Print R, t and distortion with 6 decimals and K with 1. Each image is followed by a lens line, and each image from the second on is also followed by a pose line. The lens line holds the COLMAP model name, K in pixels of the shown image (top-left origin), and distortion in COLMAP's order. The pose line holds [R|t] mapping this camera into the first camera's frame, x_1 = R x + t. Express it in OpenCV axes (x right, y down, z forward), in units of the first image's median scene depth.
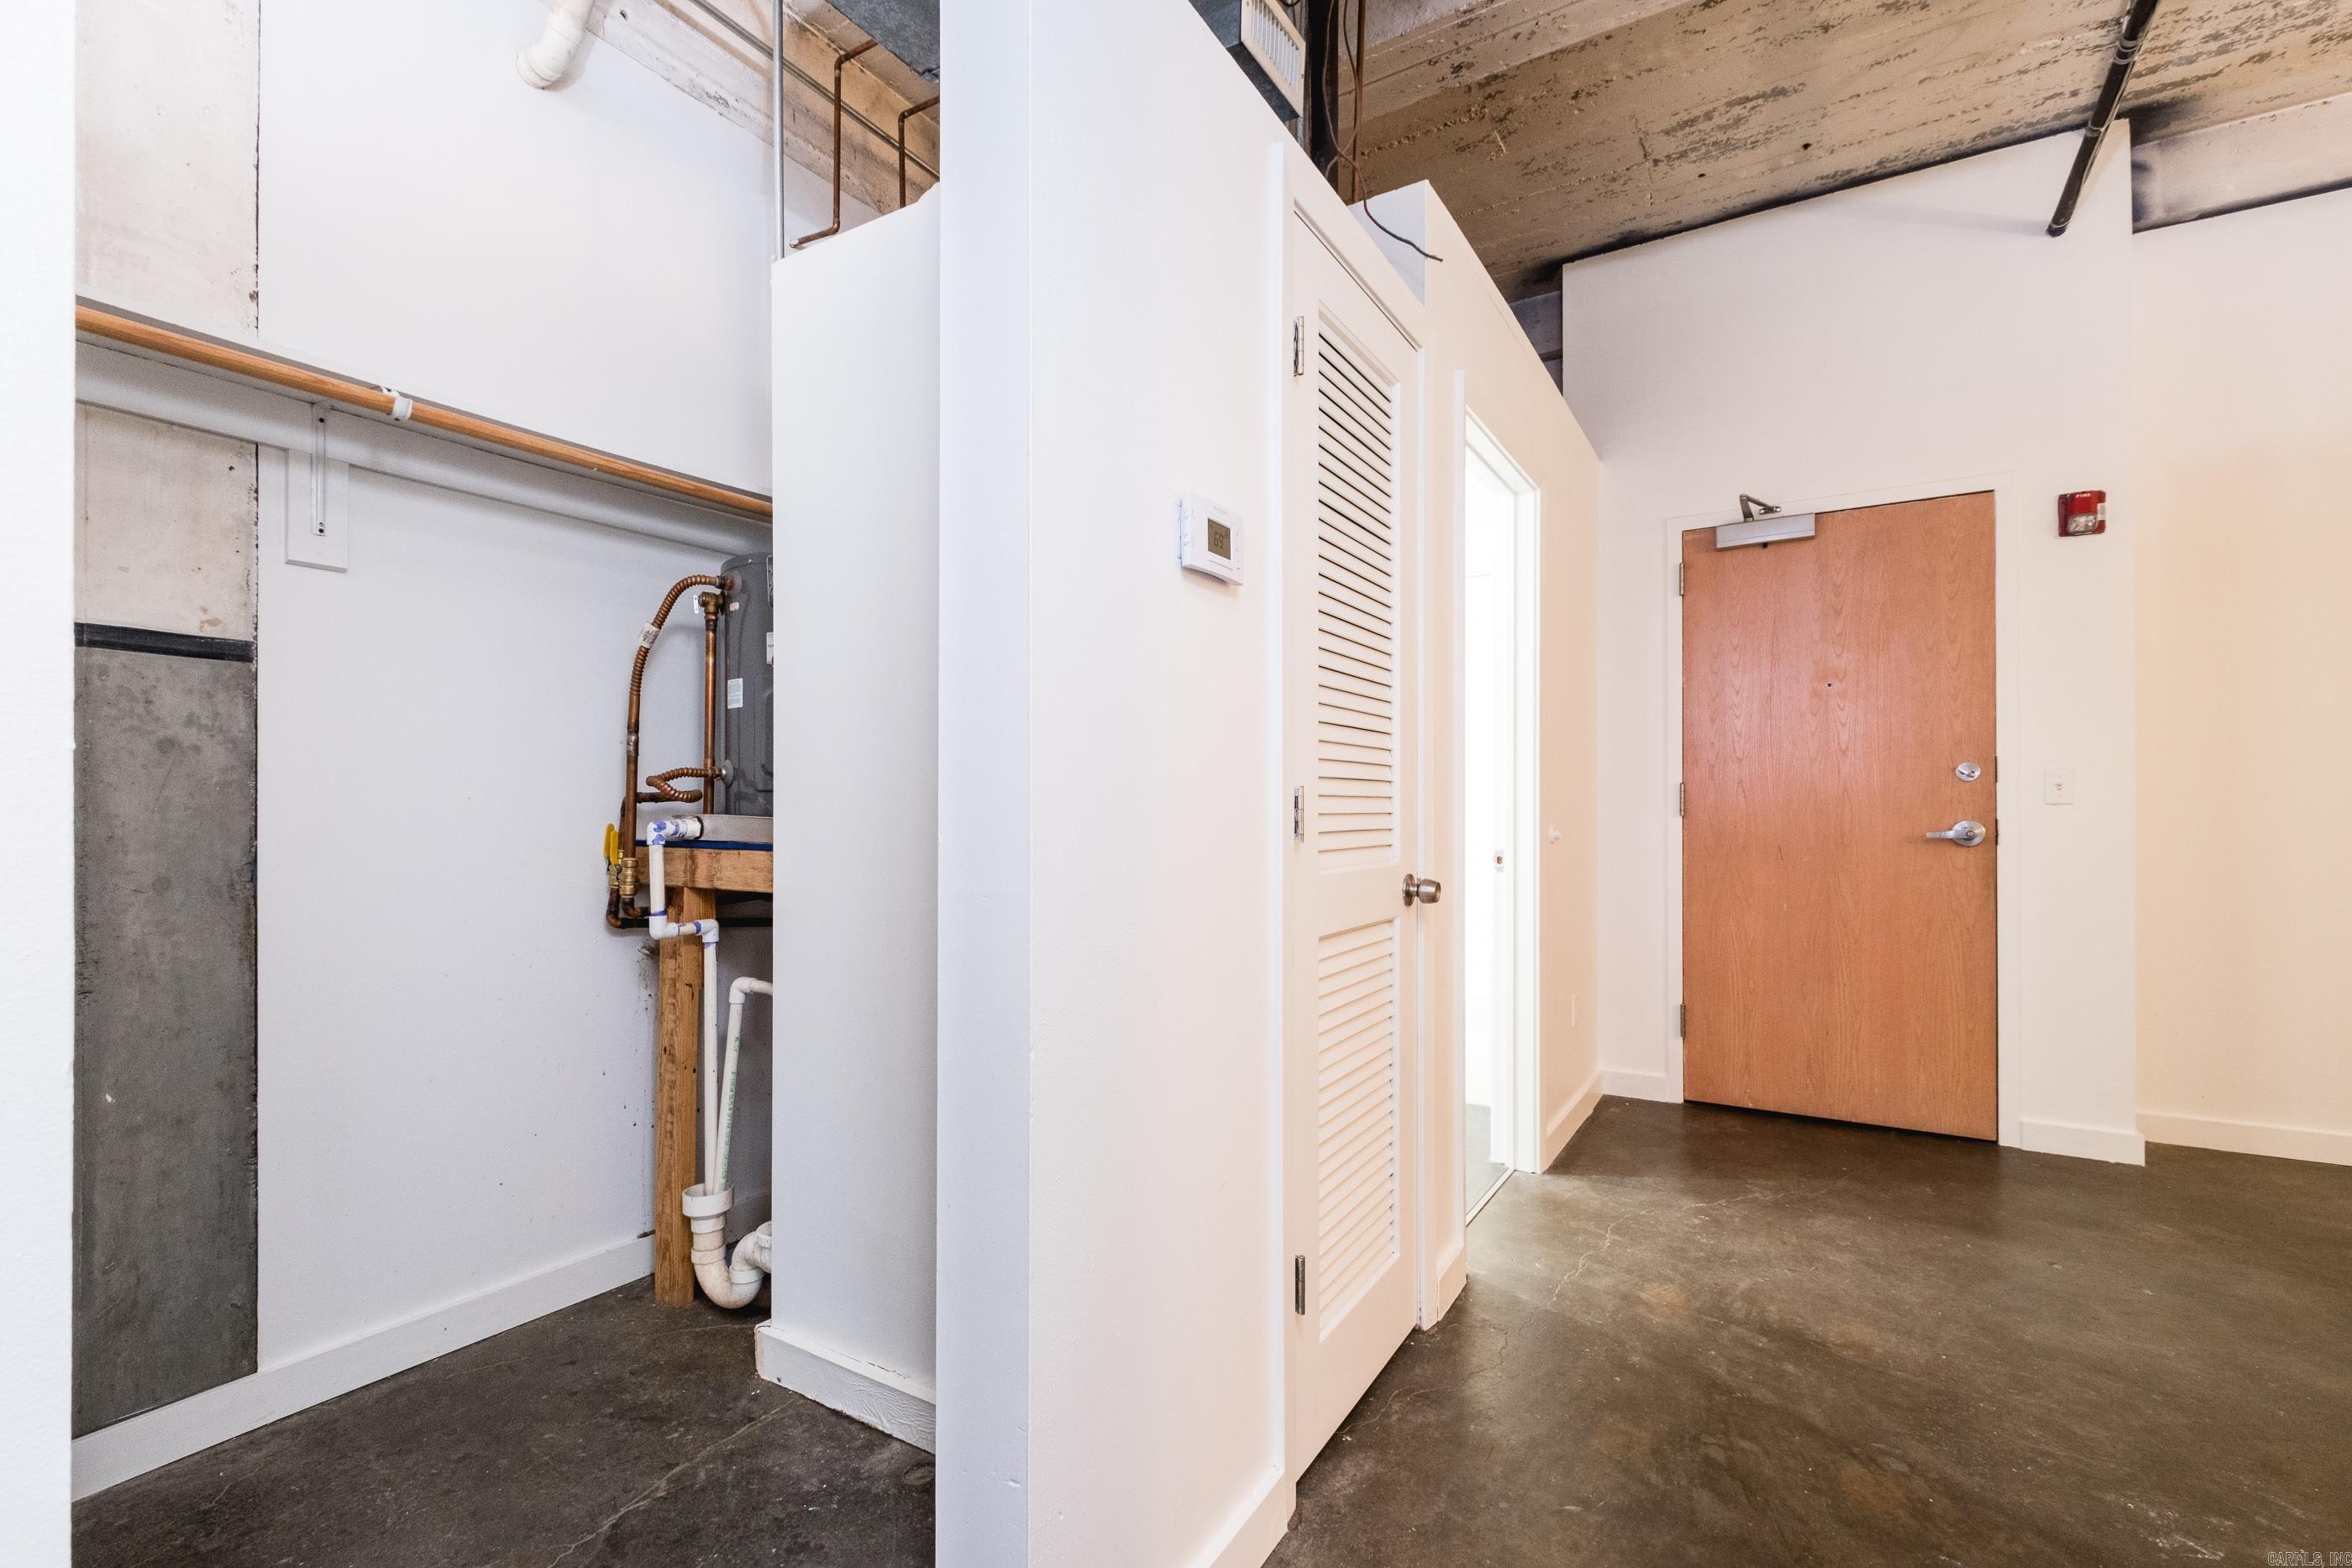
lens RADIAL K [[1014.1, 0, 1196.4], [0, 1014.1, 799.7], [0, 0, 1]] dist [0.005616, -0.005720]
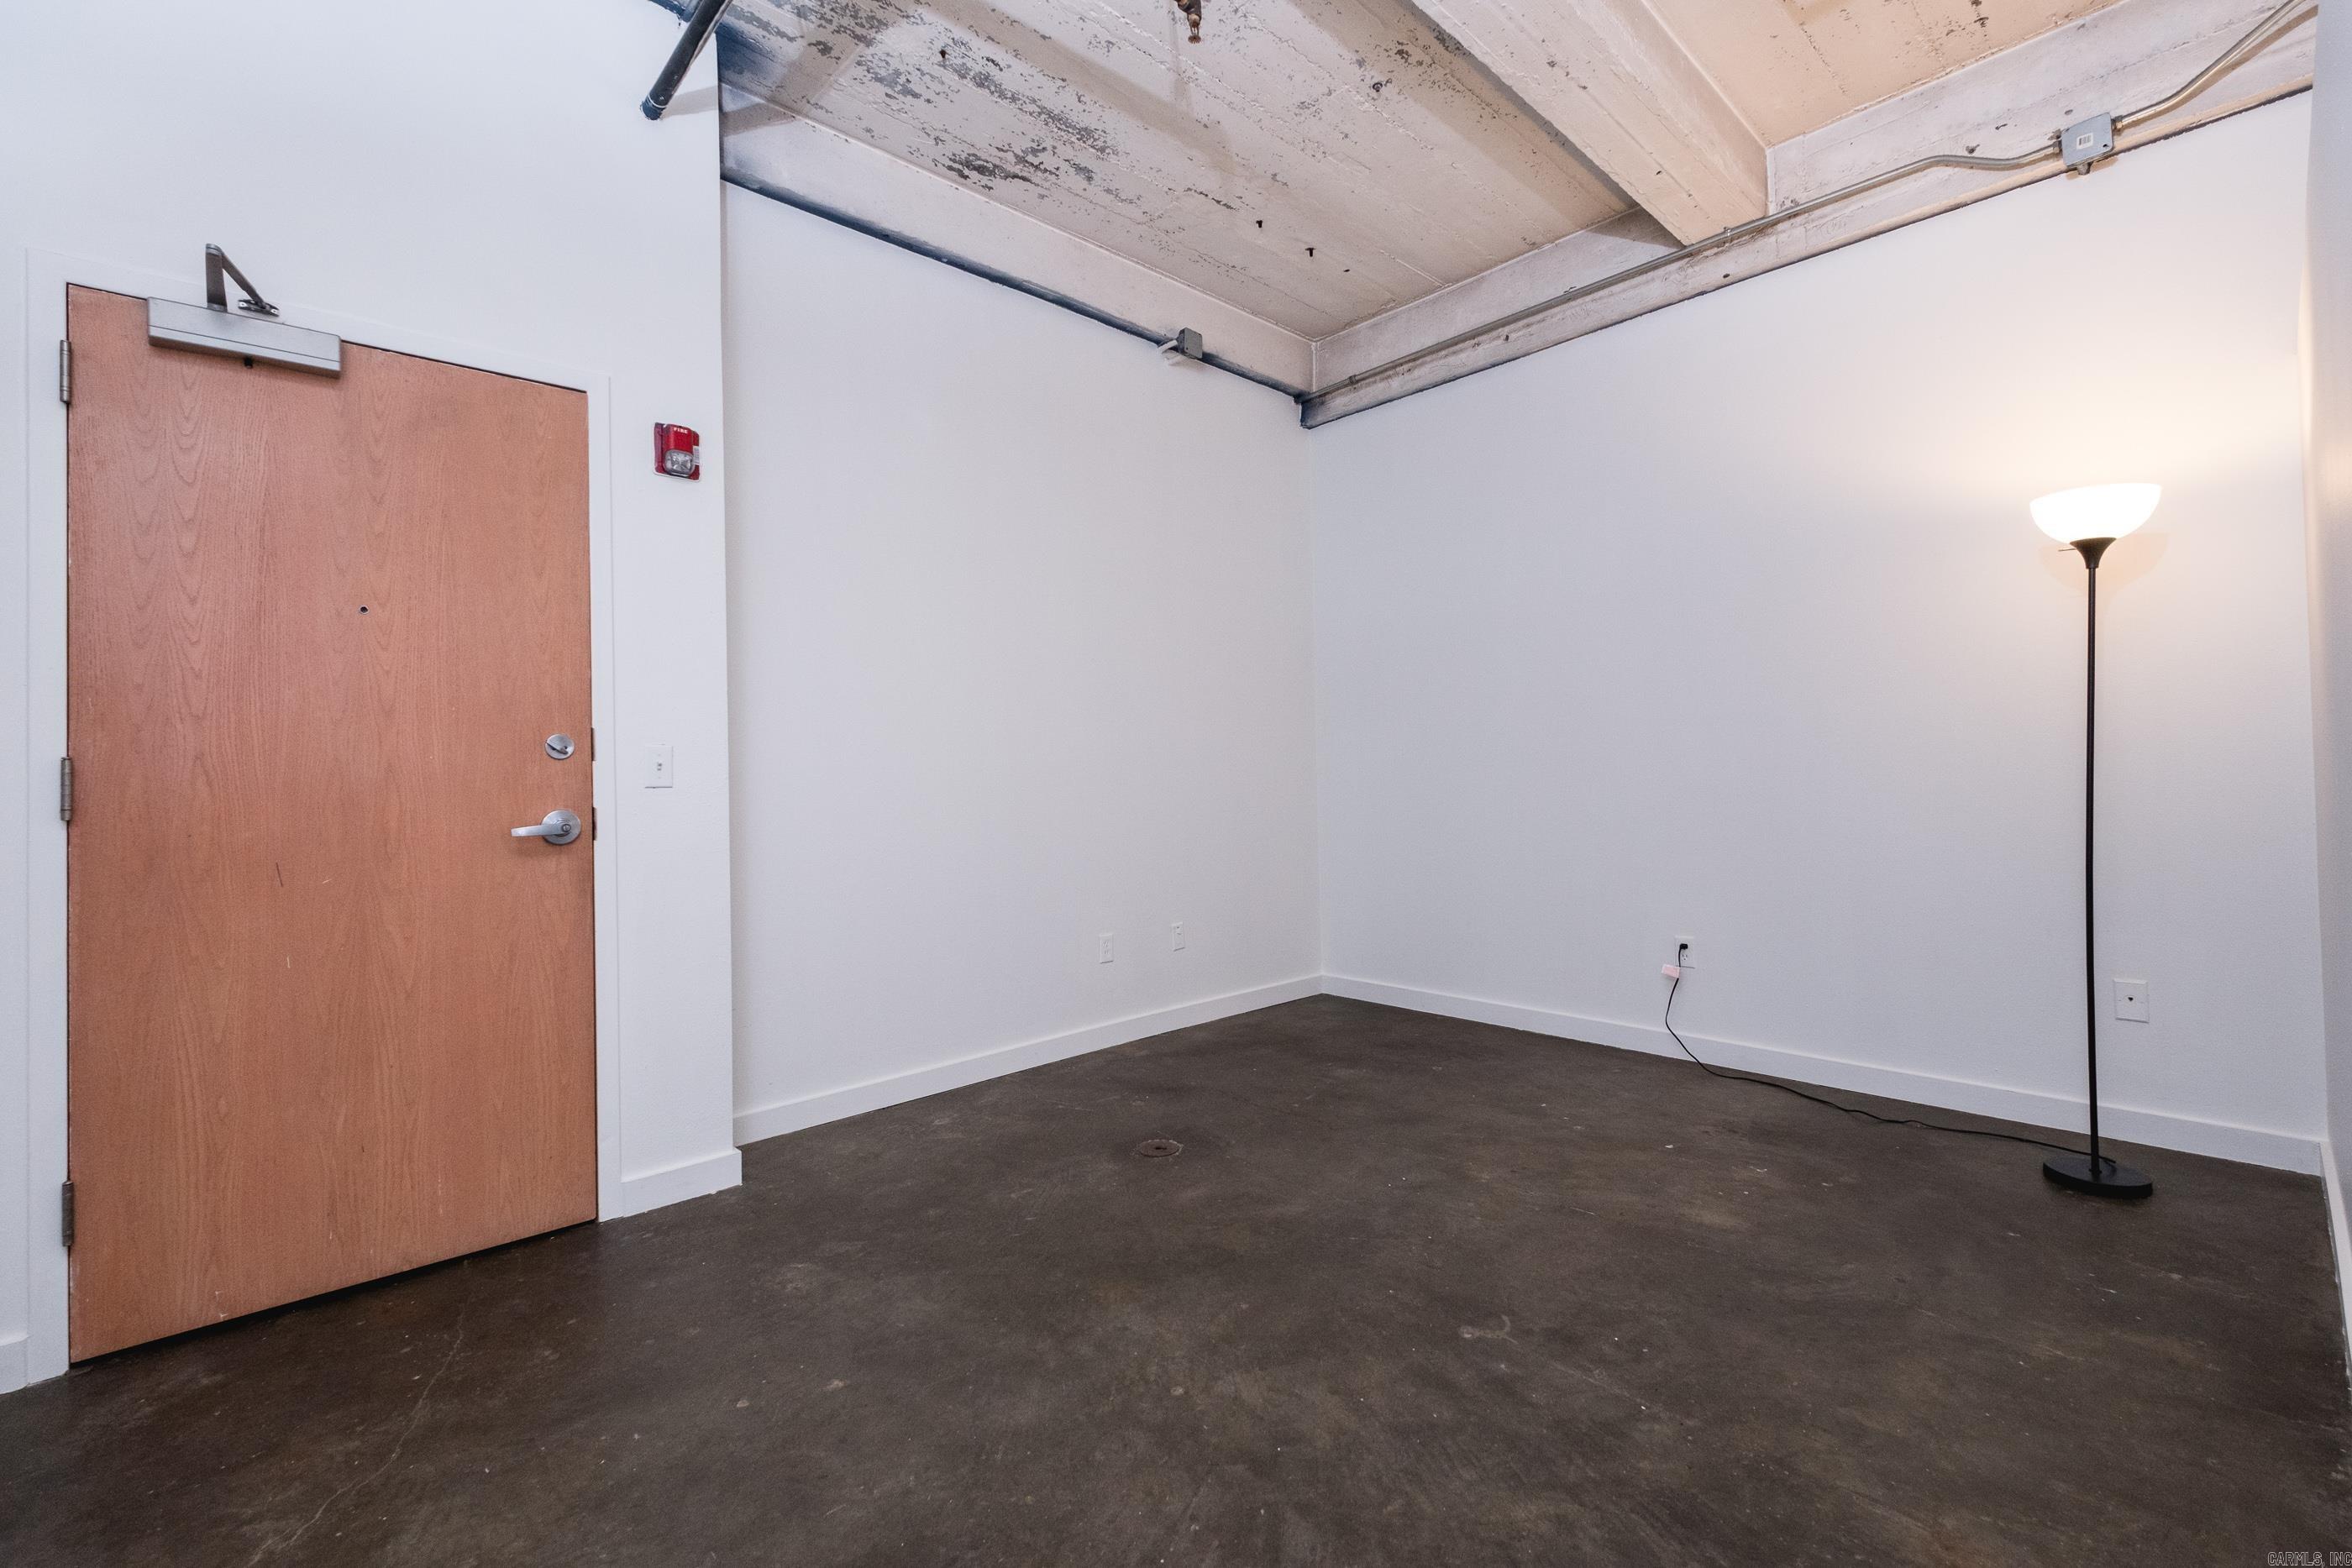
lens RADIAL K [[1014.1, 0, 1160.6], [0, 1014.1, 756.1], [0, 0, 1]] dist [0.005616, -0.005720]
pose [[0.272204, 0.009872, 0.962189, 0.151413], [0.009971, 0.999865, -0.013079, -0.005949], [-0.962188, 0.013154, 0.272069, 0.368202]]
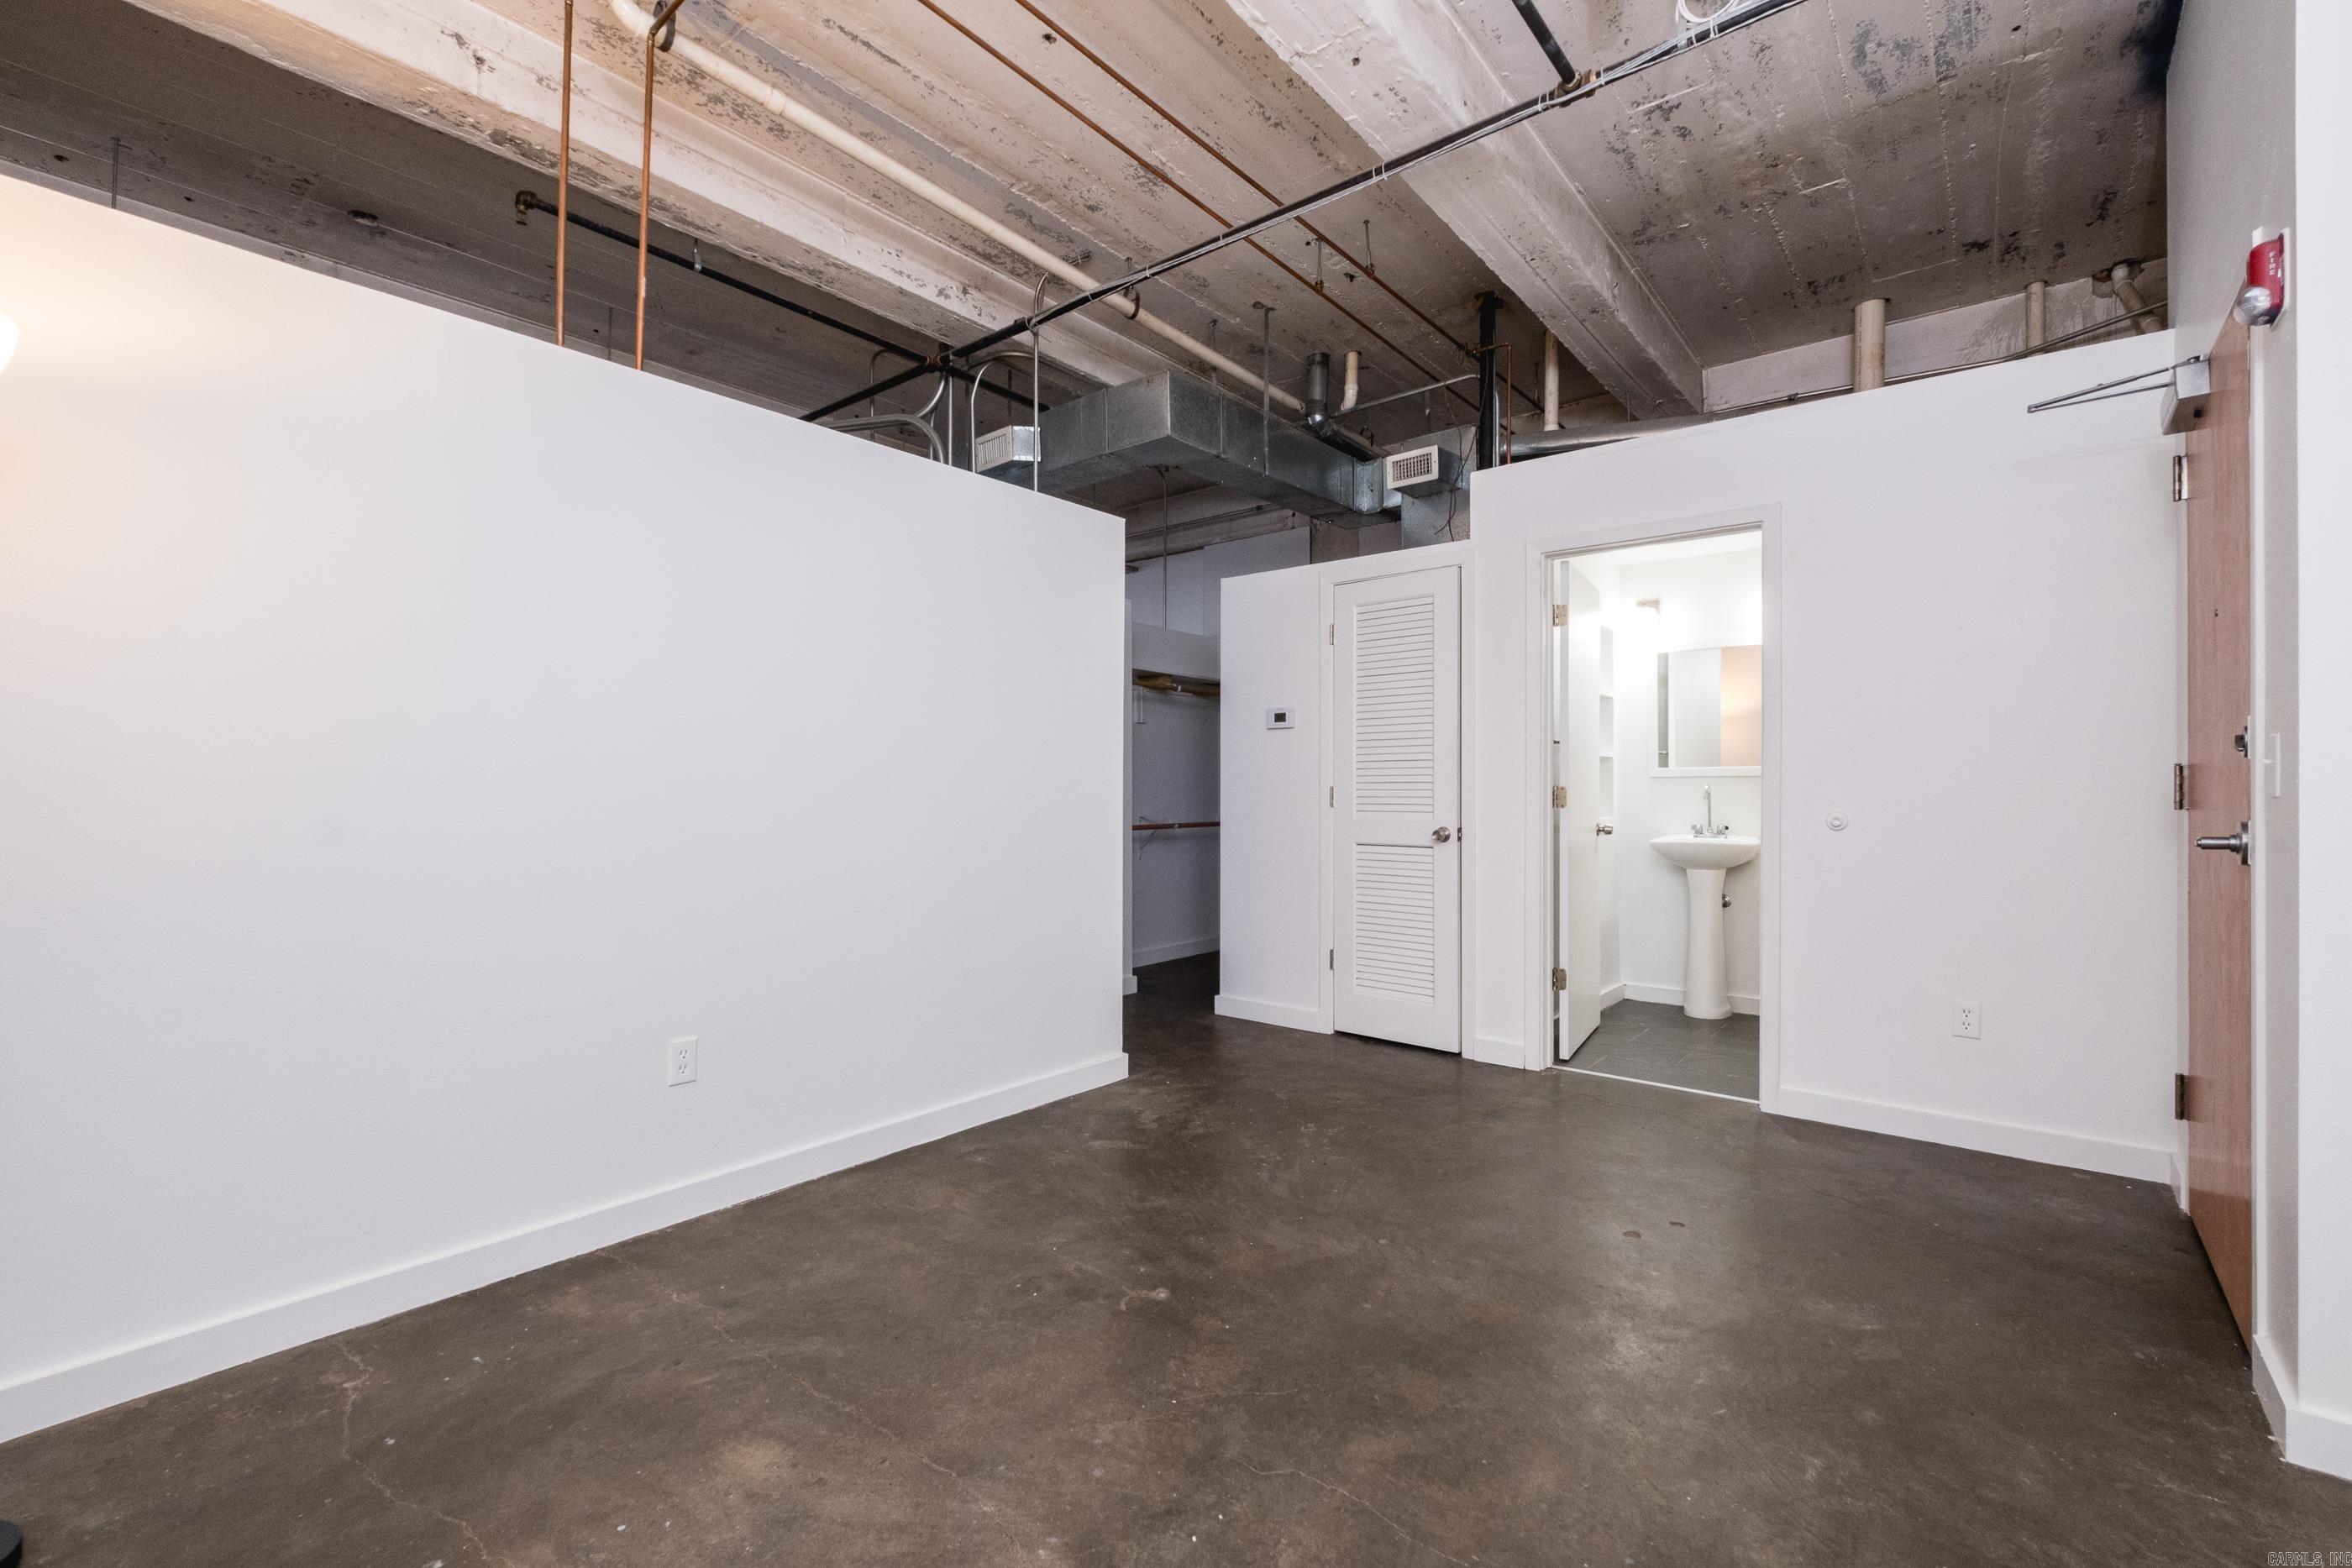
lens RADIAL K [[1014.1, 0, 1200.7], [0, 1014.1, 784.6], [0, 0, 1]] dist [0.005616, -0.005720]
pose [[-0.104440, -0.004477, -0.994521, 1.494992], [0.007958, 0.999954, -0.005337, -0.004189], [0.994499, -0.008472, -0.104400, 0.462955]]
